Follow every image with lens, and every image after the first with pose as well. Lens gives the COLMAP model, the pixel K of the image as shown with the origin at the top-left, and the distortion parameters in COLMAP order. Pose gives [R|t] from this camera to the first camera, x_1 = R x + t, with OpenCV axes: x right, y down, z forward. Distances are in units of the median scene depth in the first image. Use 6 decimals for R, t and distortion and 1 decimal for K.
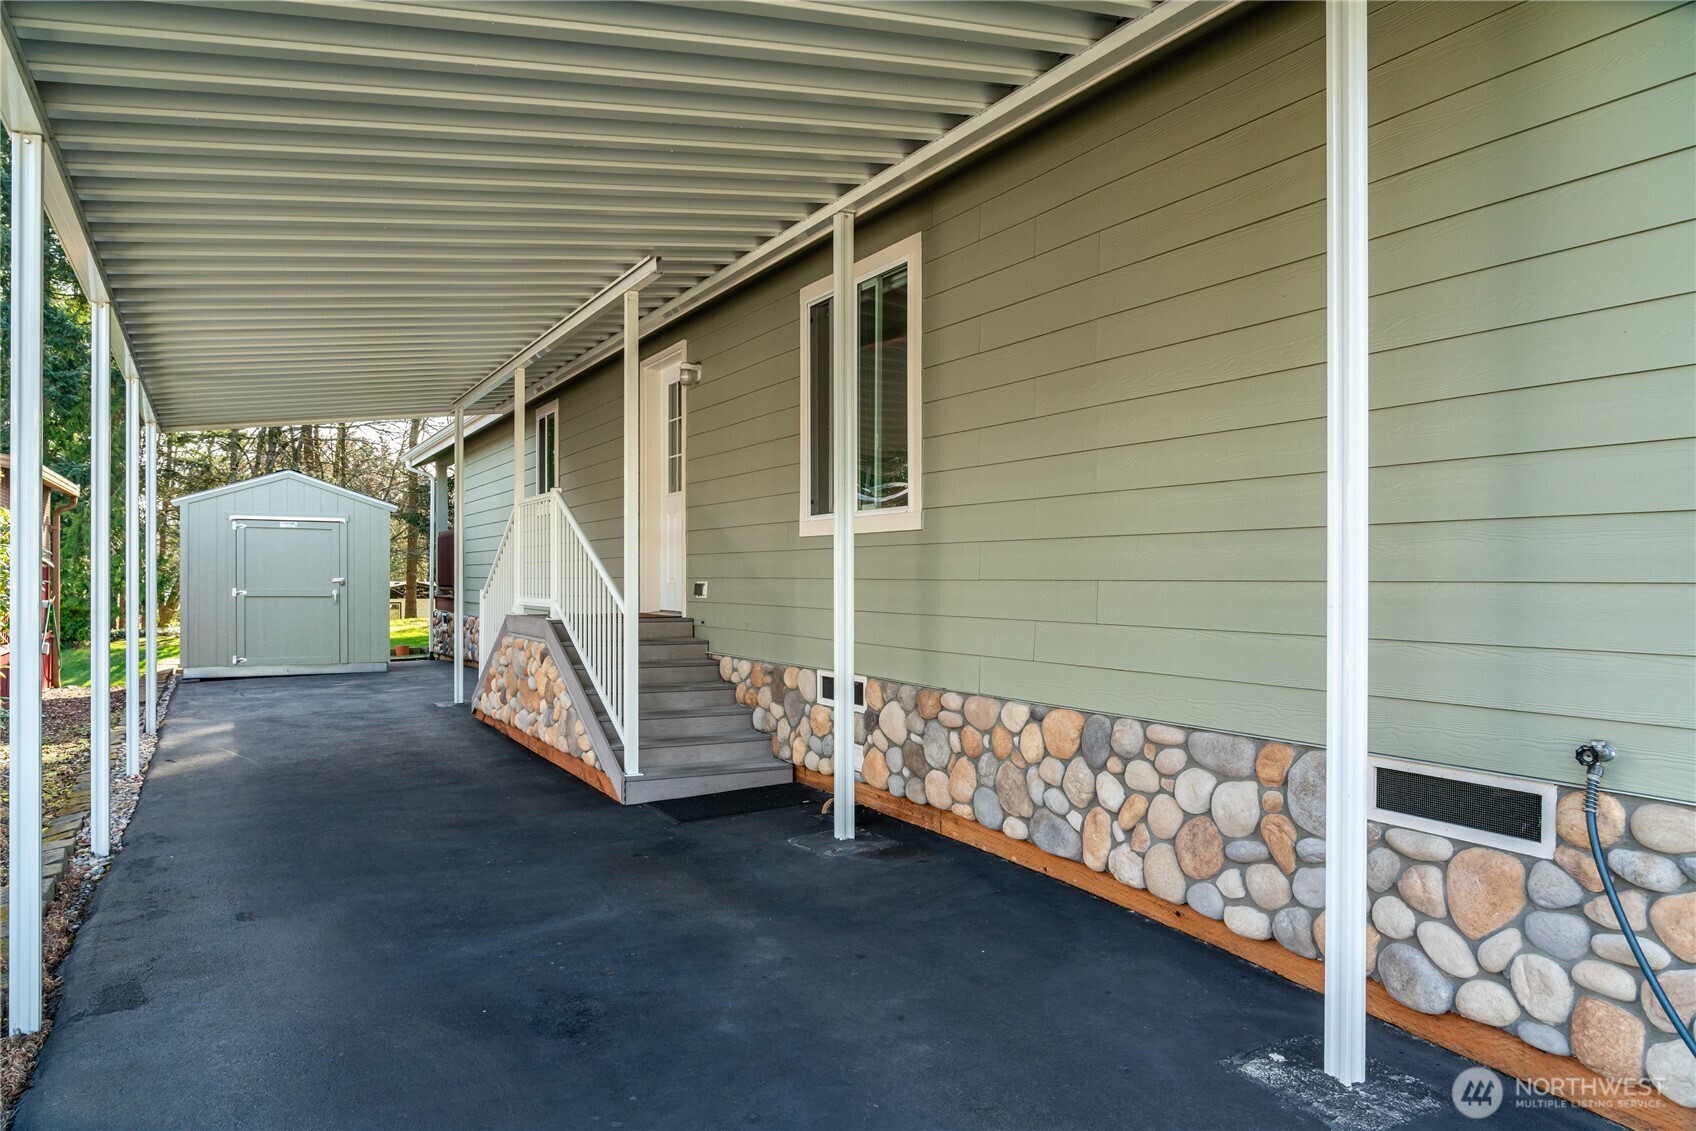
lens RADIAL K [[1128.5, 0, 848.8], [0, 1128.5, 590.5], [0, 0, 1]] dist [-0.028772, 0.000753]
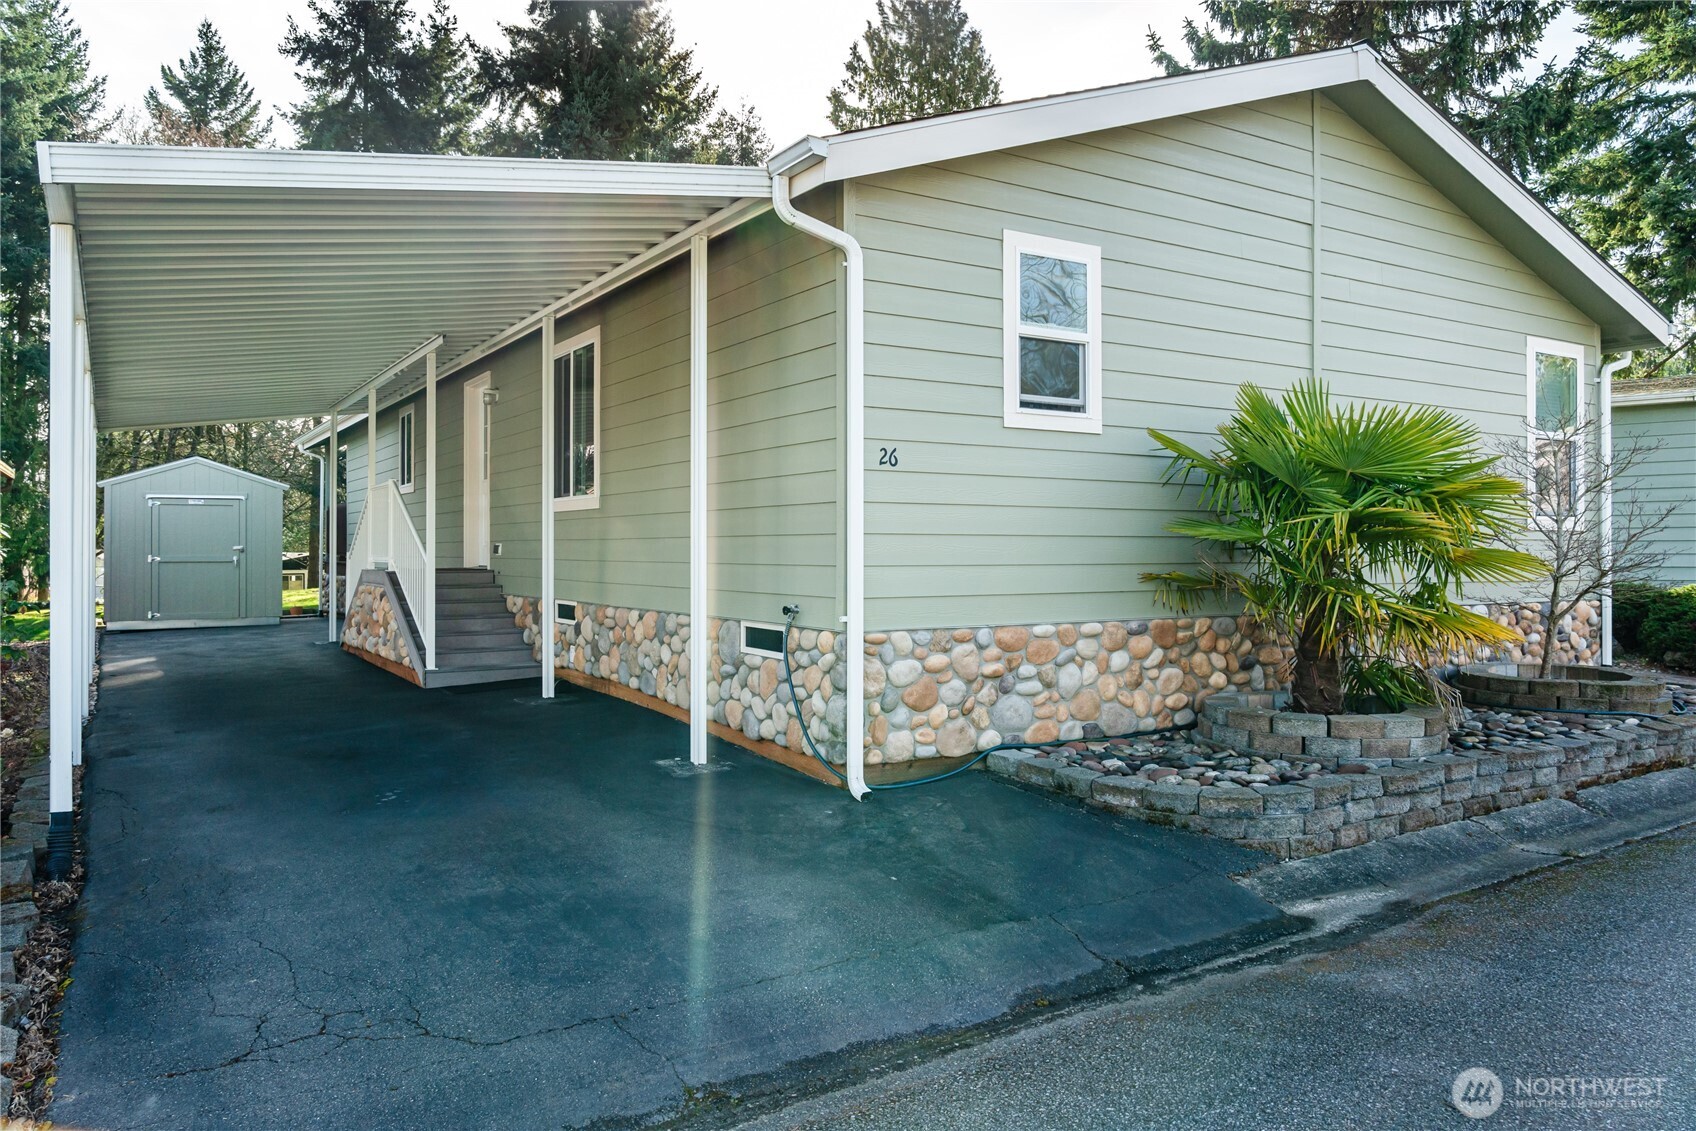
lens RADIAL K [[1187.4, 0, 847.2], [0, 1187.4, 532.4], [0, 0, 1]] dist [-0.034193, -0.000424]
pose [[0.998797, -0.008211, 0.048335, 0.256366], [0.009312, 0.999702, -0.022587, 0.016901], [-0.048135, 0.023010, 0.998576, -0.547567]]
